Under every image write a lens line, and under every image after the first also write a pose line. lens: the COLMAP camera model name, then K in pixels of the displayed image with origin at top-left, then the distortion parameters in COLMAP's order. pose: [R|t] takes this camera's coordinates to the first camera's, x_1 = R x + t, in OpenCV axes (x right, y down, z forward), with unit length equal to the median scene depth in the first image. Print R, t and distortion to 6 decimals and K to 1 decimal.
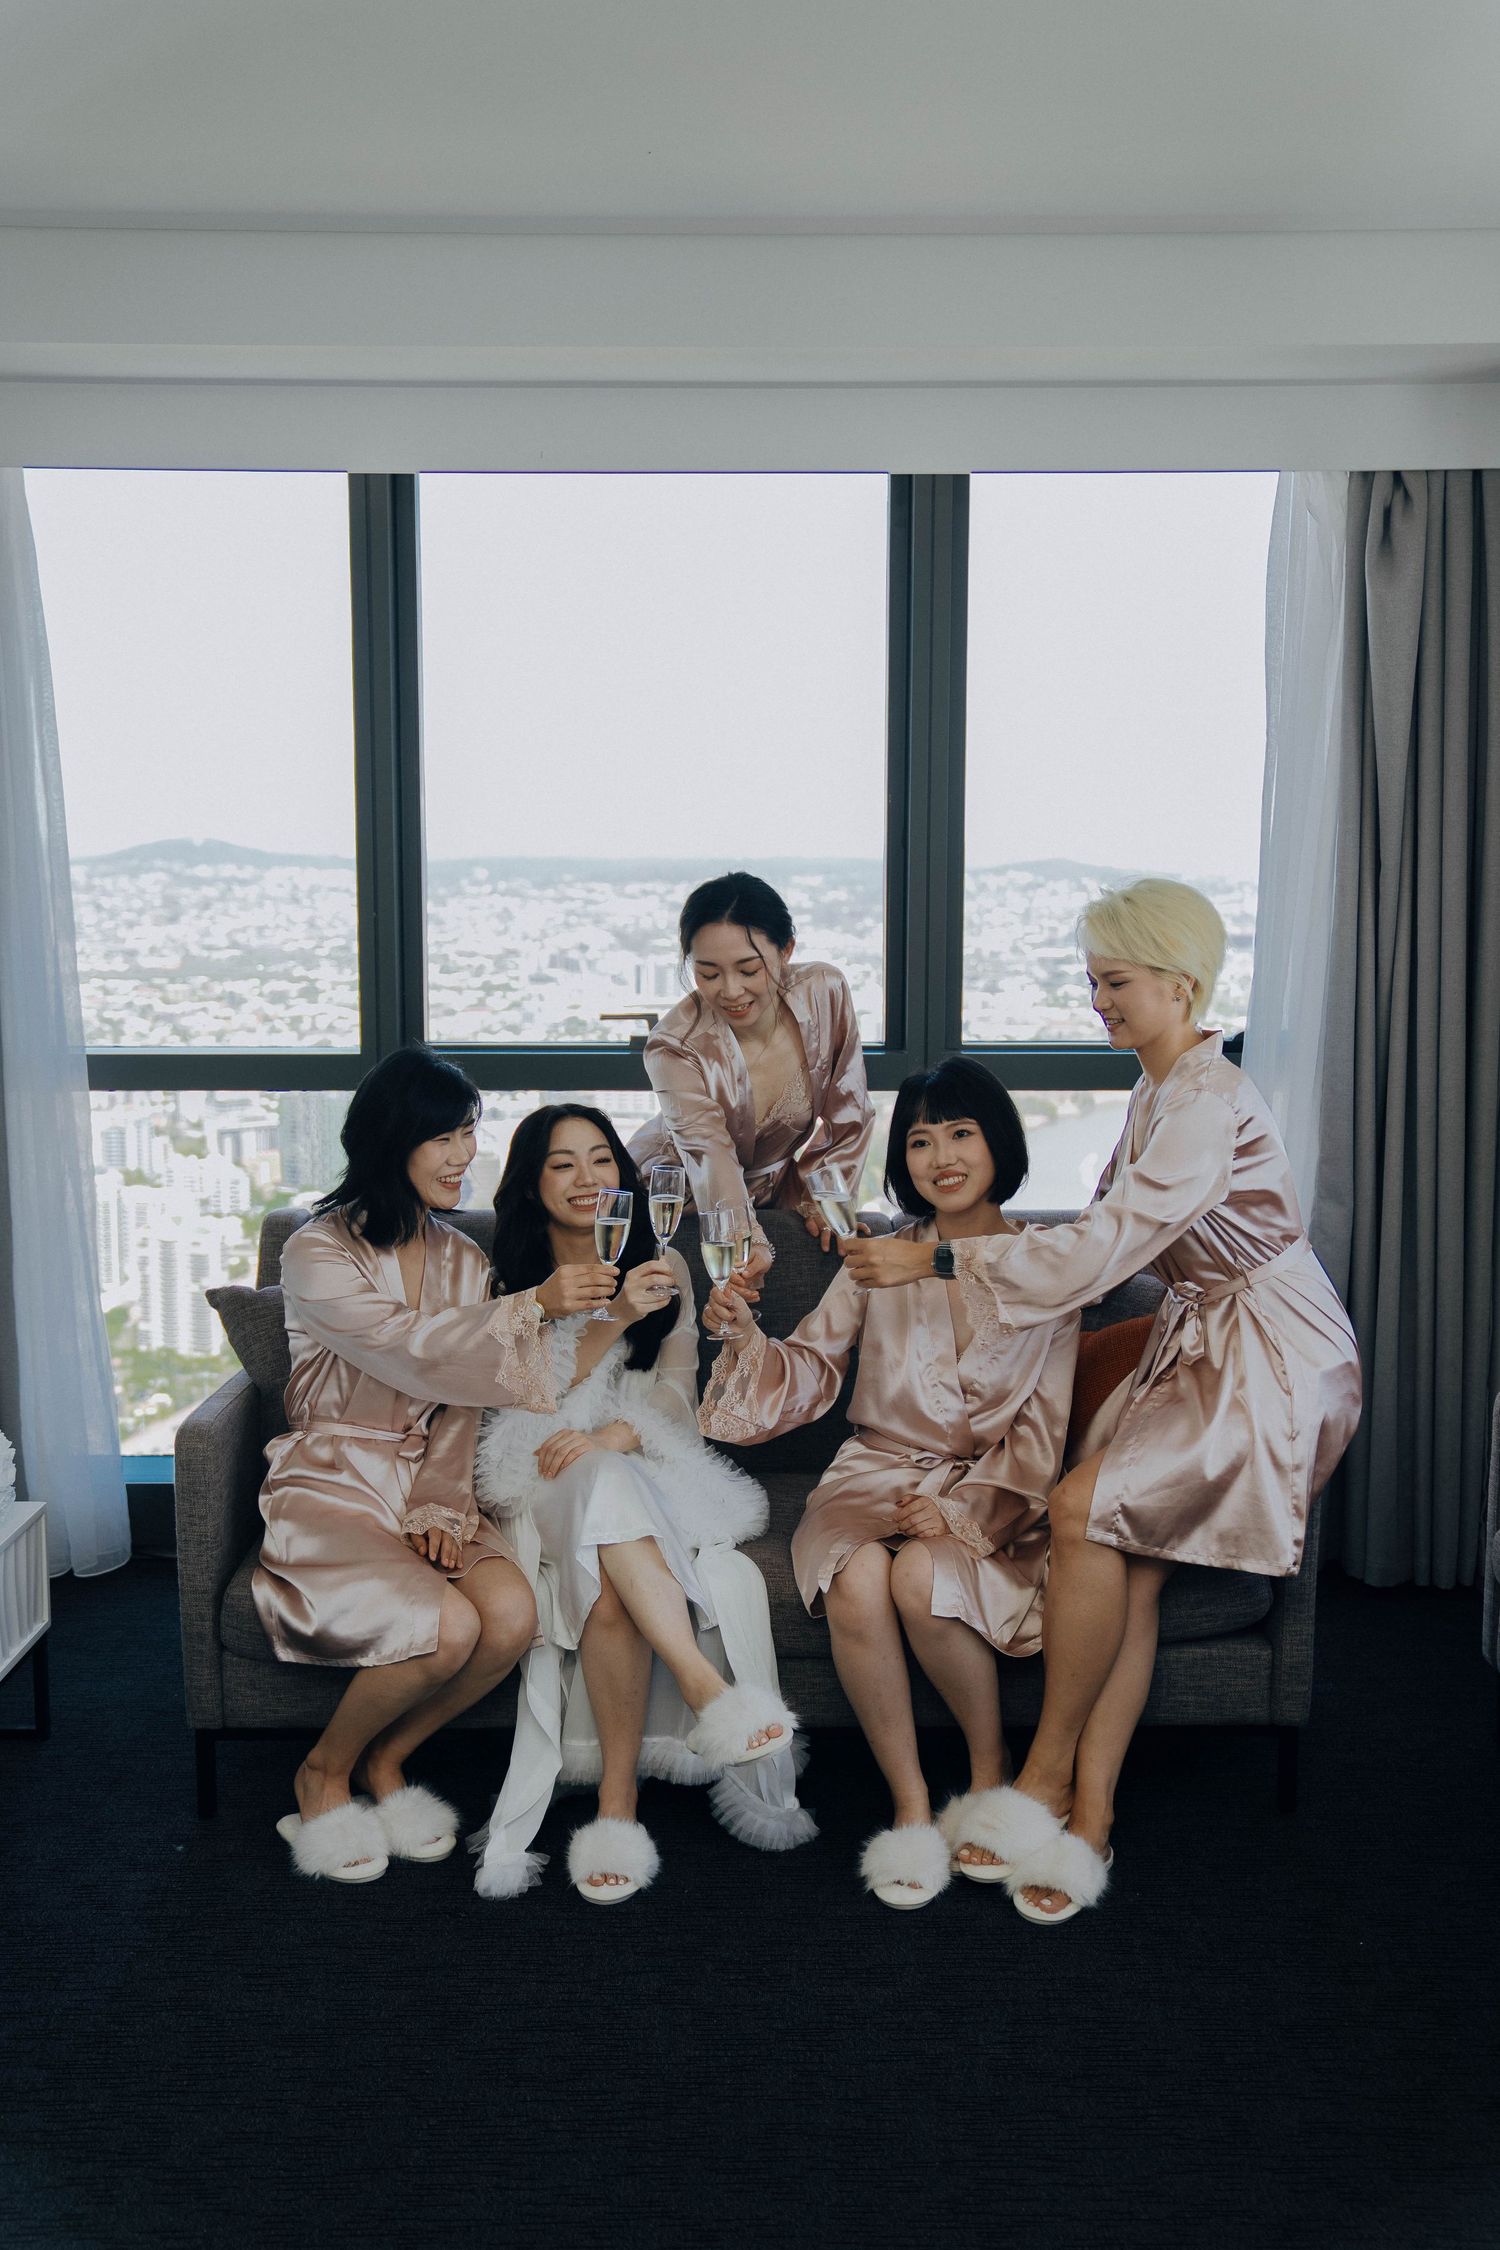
lens RADIAL K [[2365.9, 0, 750.3], [0, 2365.9, 1120.1], [0, 0, 1]] dist [0.075031, 0.000000]
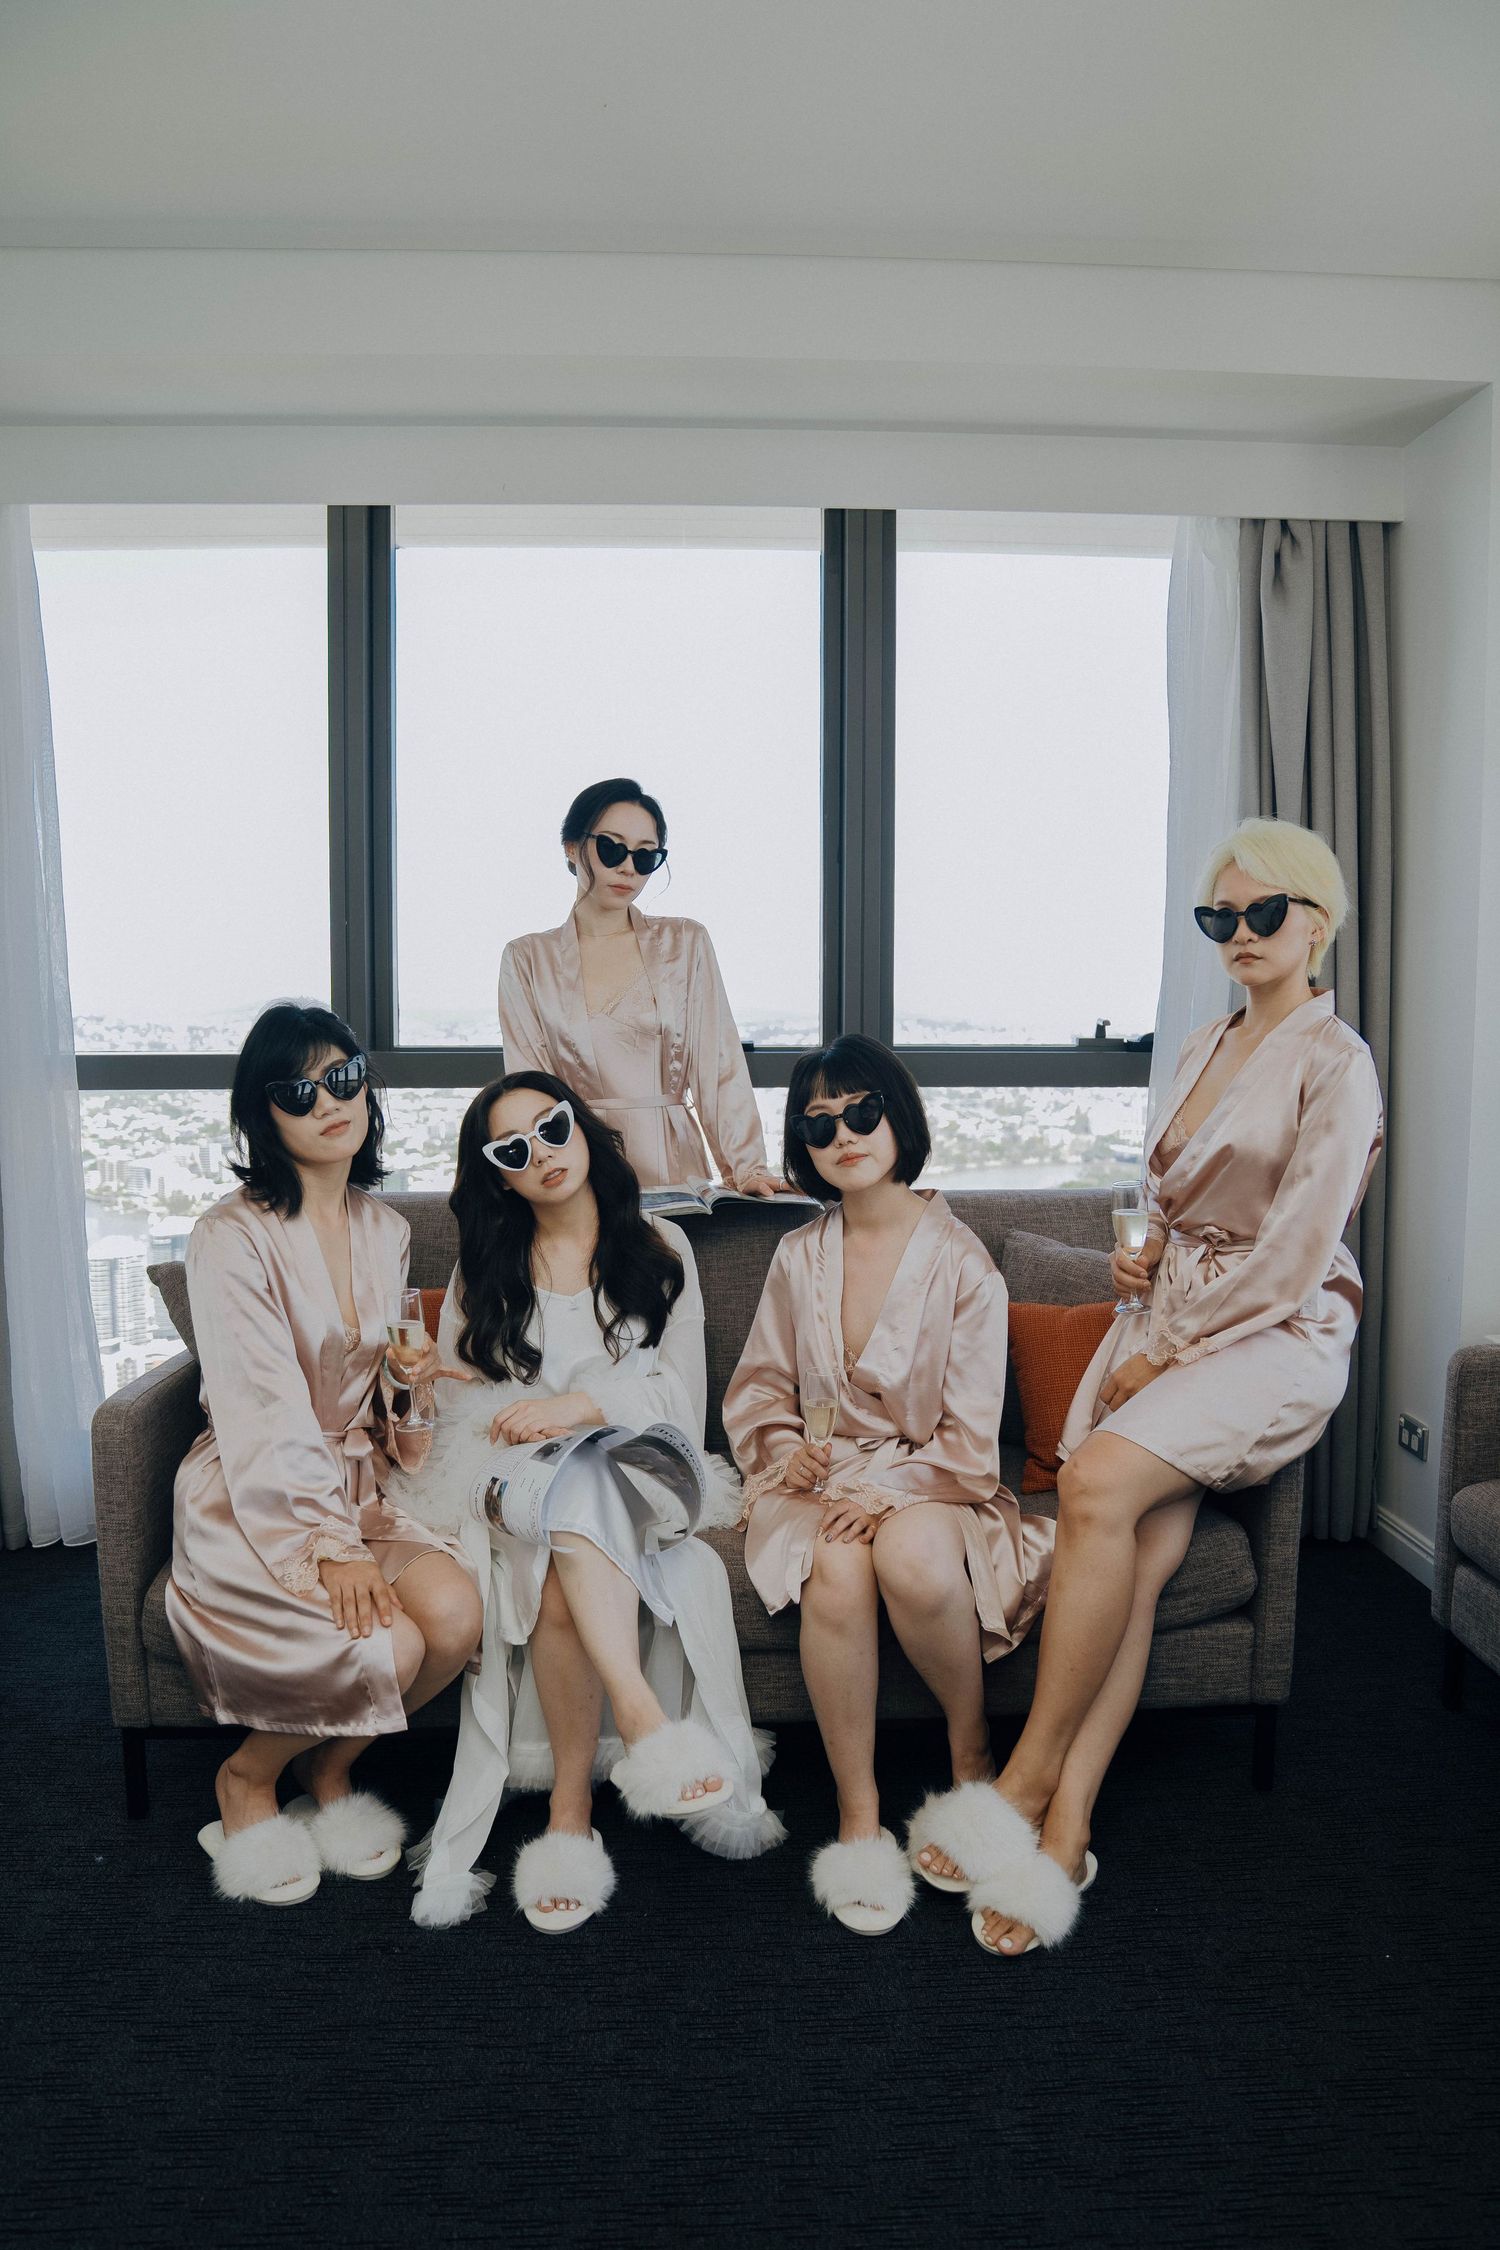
lens RADIAL K [[1465.5, 0, 698.2], [0, 1465.5, 1216.9], [0, 0, 1]] dist [-0.034215, 0.000252]
pose [[0.999857, -0.007409, 0.015200, -0.010457], [0.007302, 0.999948, 0.007103, 0.042197], [-0.015252, -0.006991, 0.999859, 0.346667]]
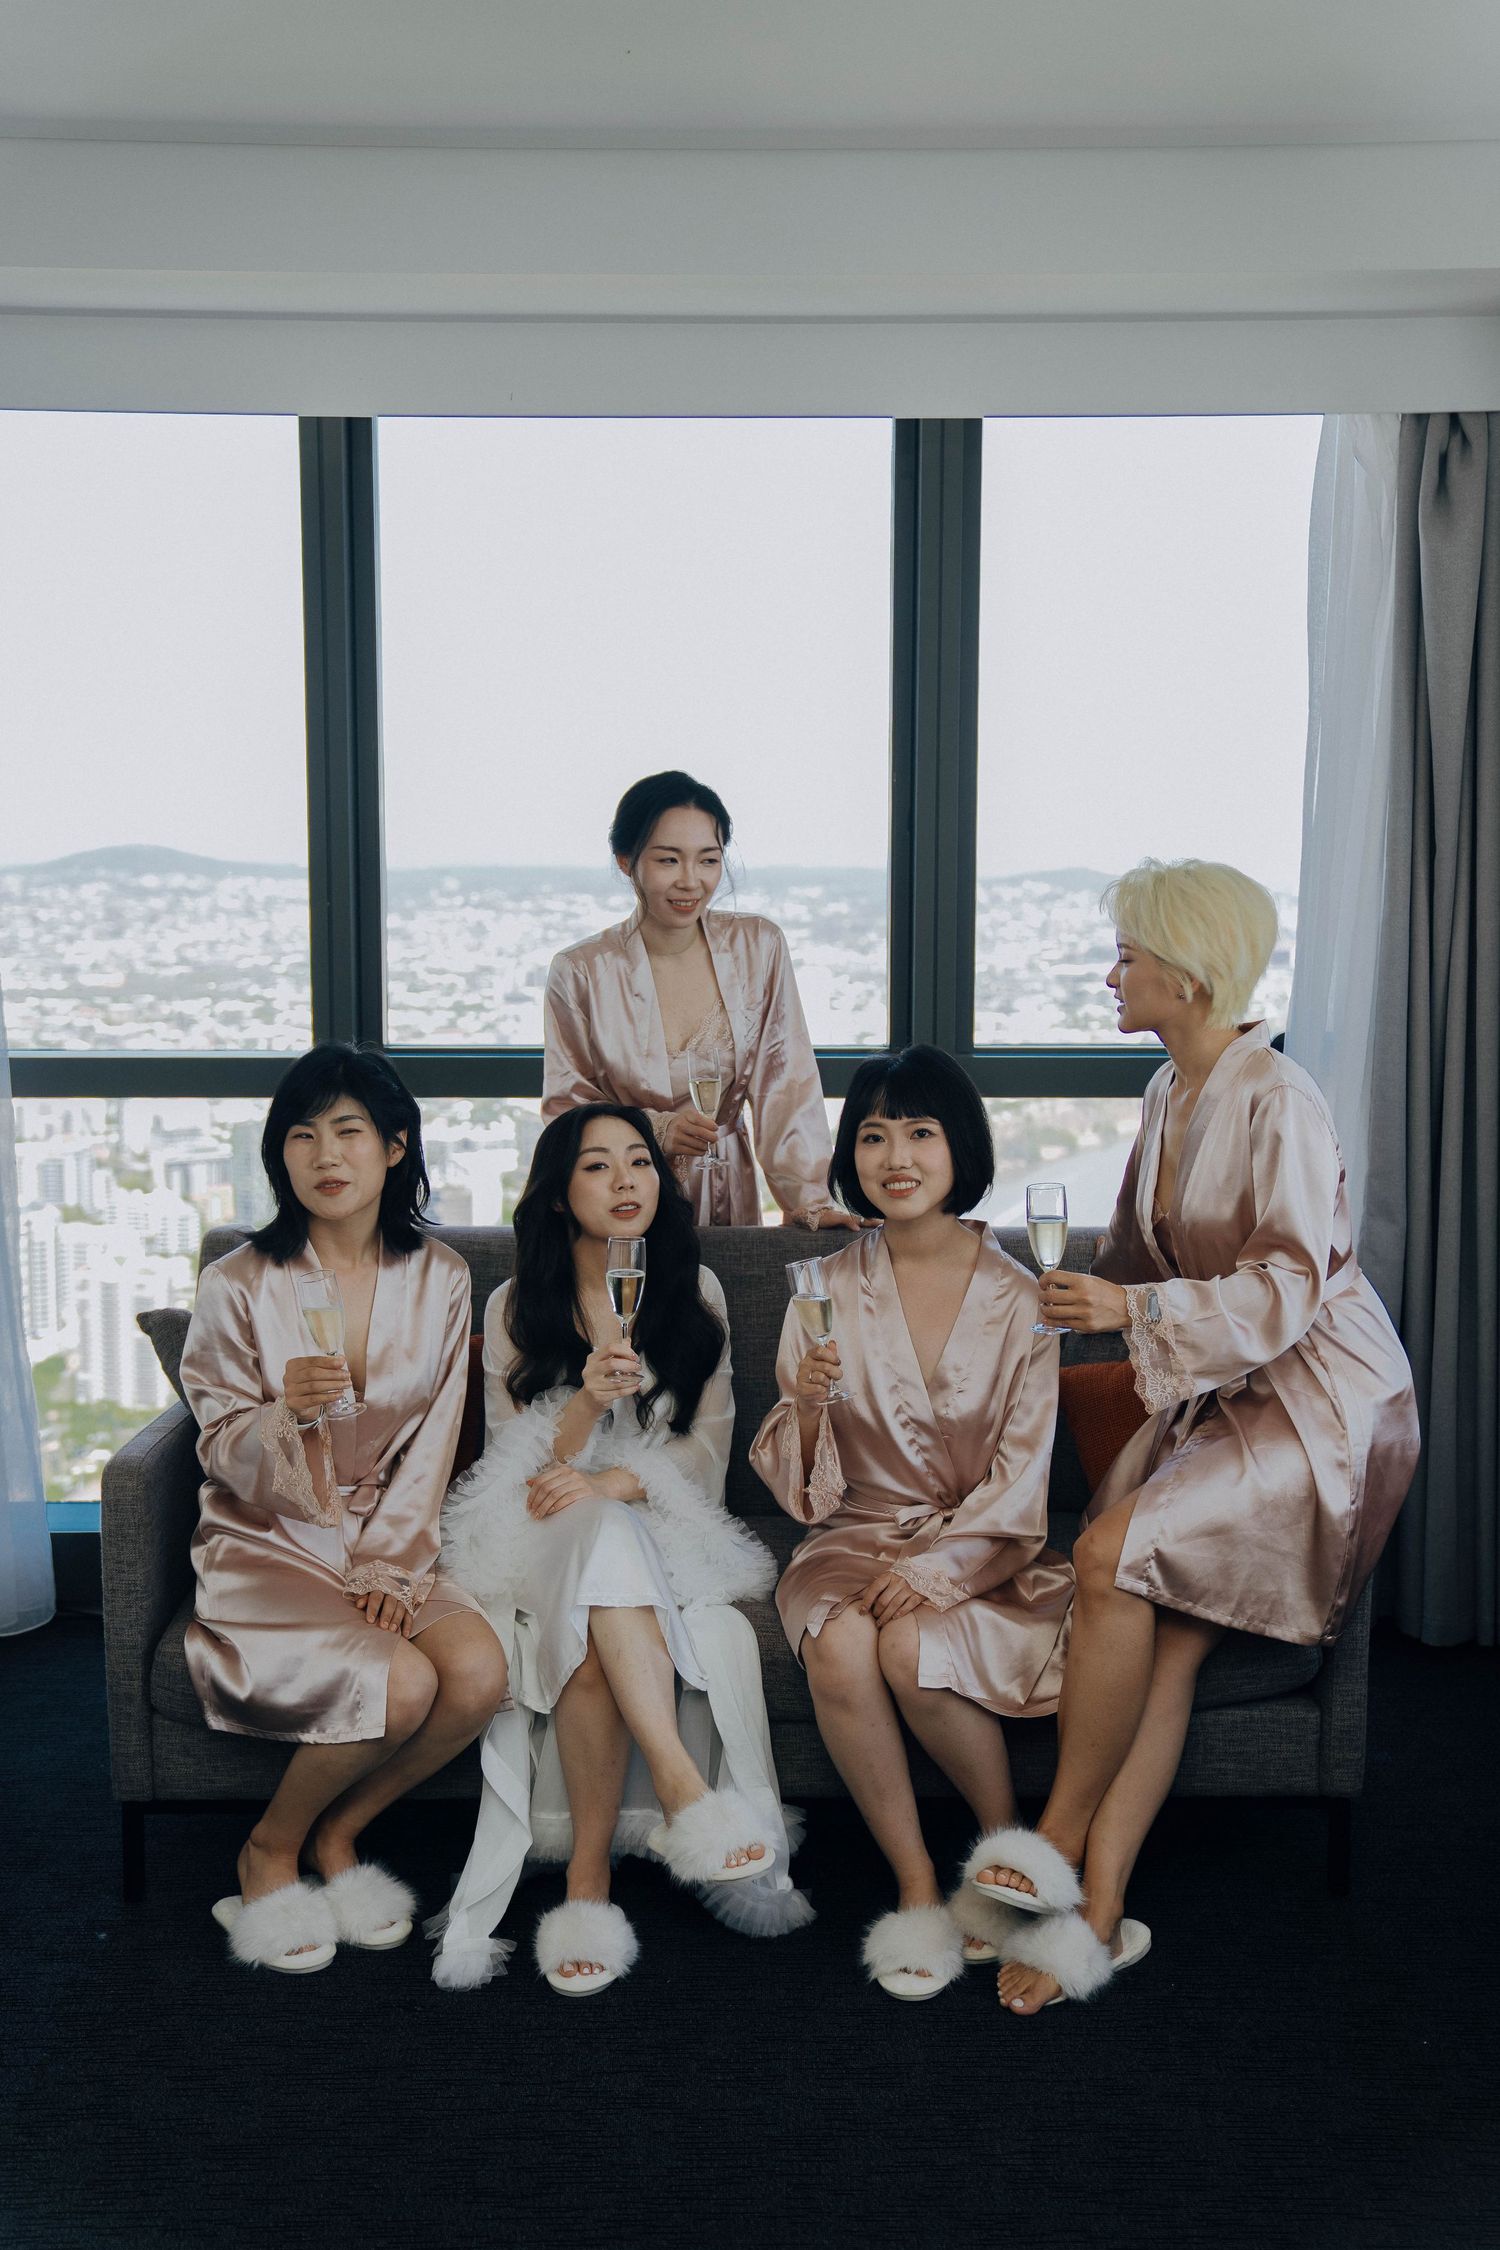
lens RADIAL K [[2563.2, 0, 745.7], [0, 2563.2, 1118.3], [0, 0, 1]] dist [0.121666, 0.000000]
pose [[1.000000, -0.000261, 0.000449, 0.001336], [0.000268, 0.999906, -0.013707, 0.009646], [-0.000445, 0.013707, 0.999906, 0.015046]]
